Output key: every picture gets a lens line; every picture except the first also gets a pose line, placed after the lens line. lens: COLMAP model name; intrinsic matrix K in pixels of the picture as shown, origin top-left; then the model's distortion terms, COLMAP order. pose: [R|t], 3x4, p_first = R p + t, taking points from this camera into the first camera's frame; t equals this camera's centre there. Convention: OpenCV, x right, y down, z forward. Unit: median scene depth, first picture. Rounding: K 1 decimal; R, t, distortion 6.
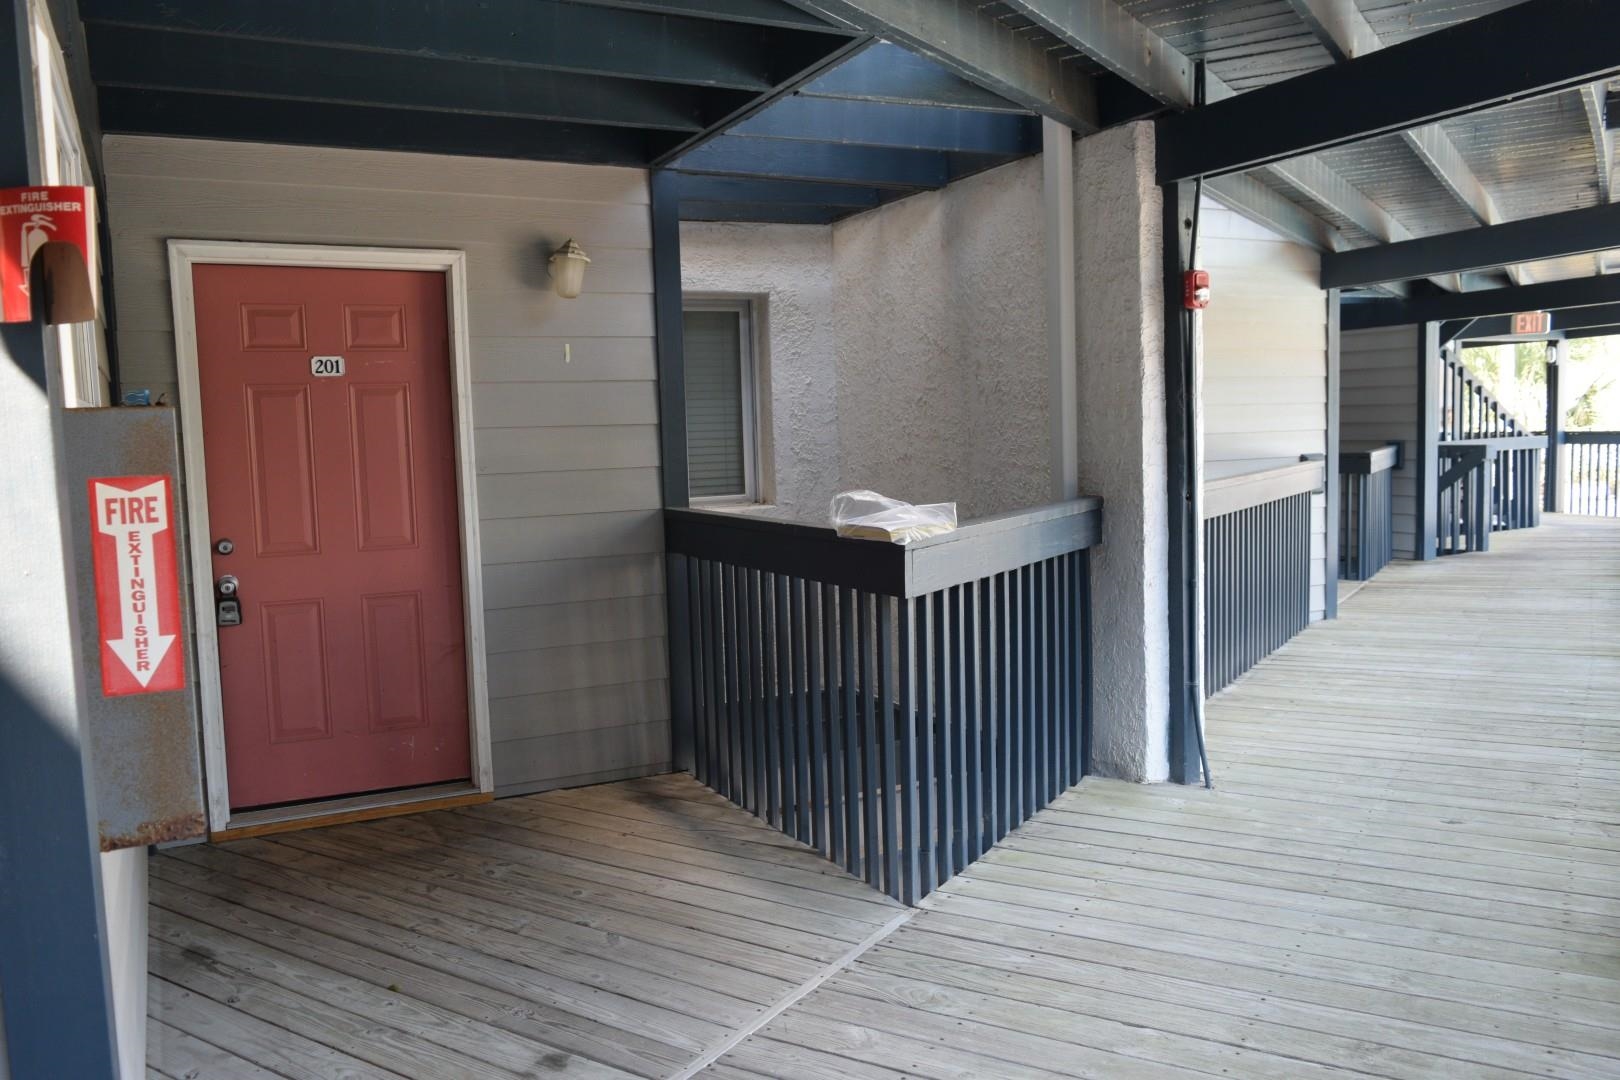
lens RADIAL K [[1256.5, 0, 805.9], [0, 1256.5, 542.2], [0, 0, 1]] dist [-0.021011, 0.015613]
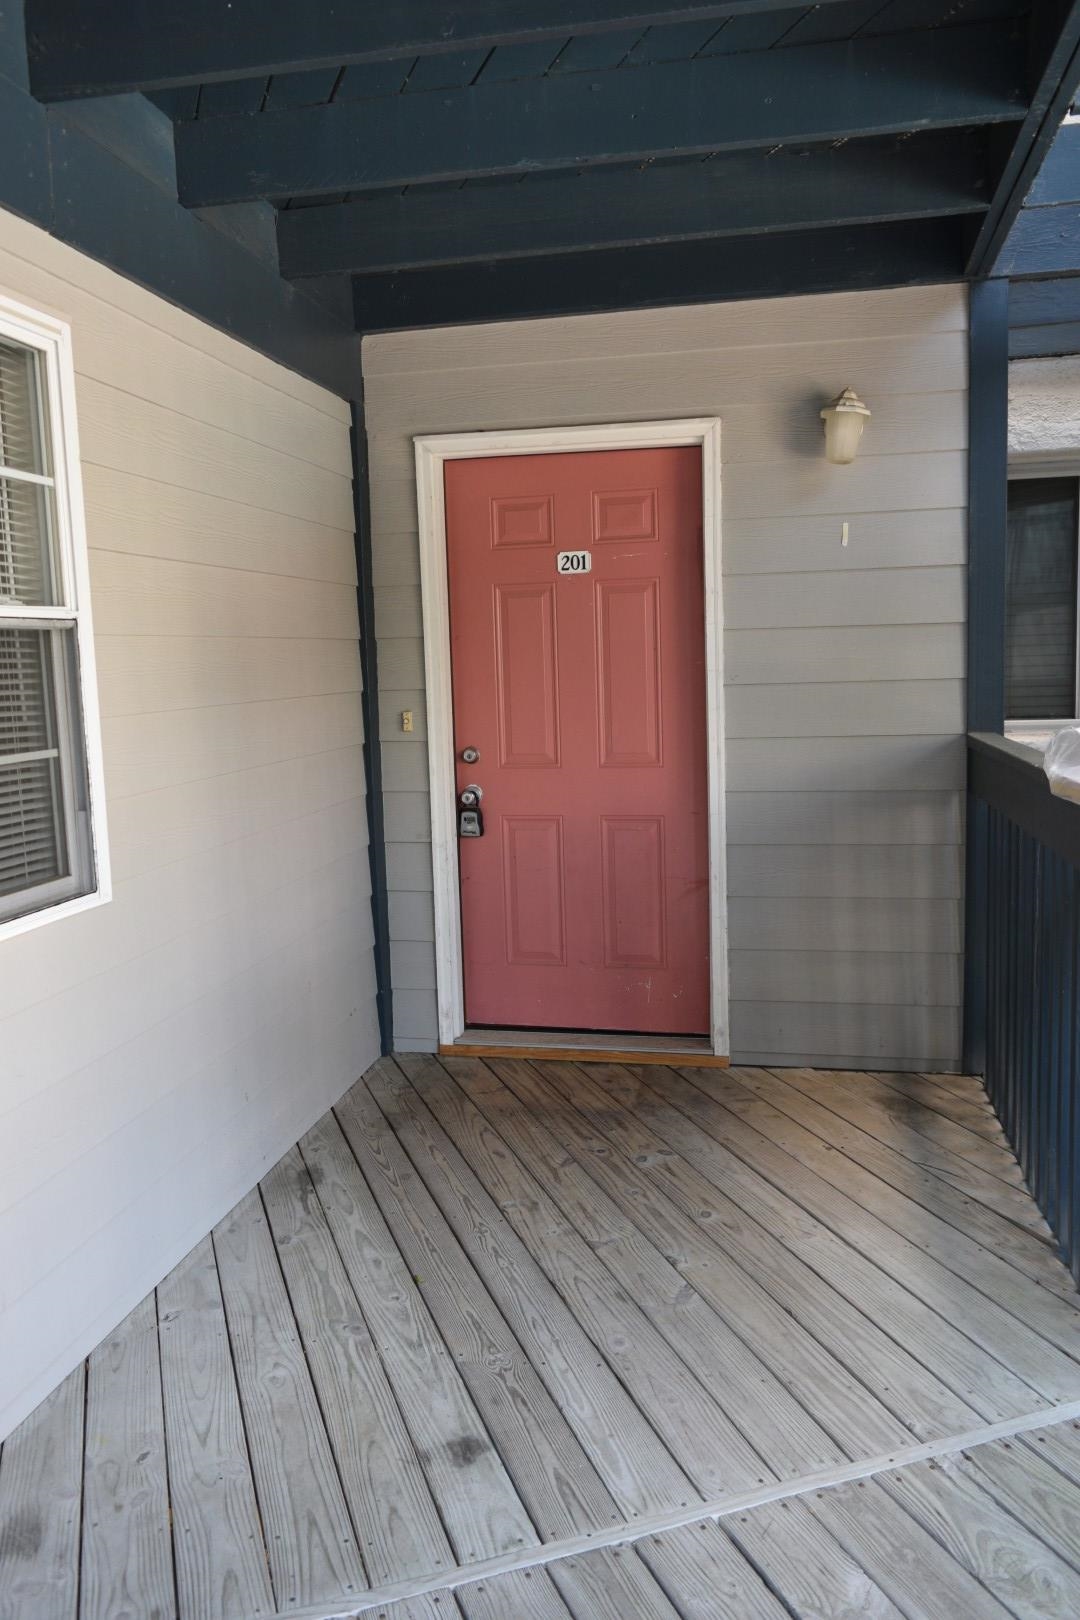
lens RADIAL K [[1256.5, 0, 542.5], [0, 1256.5, 805.9], [0, 0, 1]] dist [-0.021011, 0.015613]
pose [[0.784514, 0.077223, -0.615284, 0.171548], [-0.048180, 0.996807, 0.063675, -0.020841], [0.618236, -0.020310, 0.785730, 0.261617]]
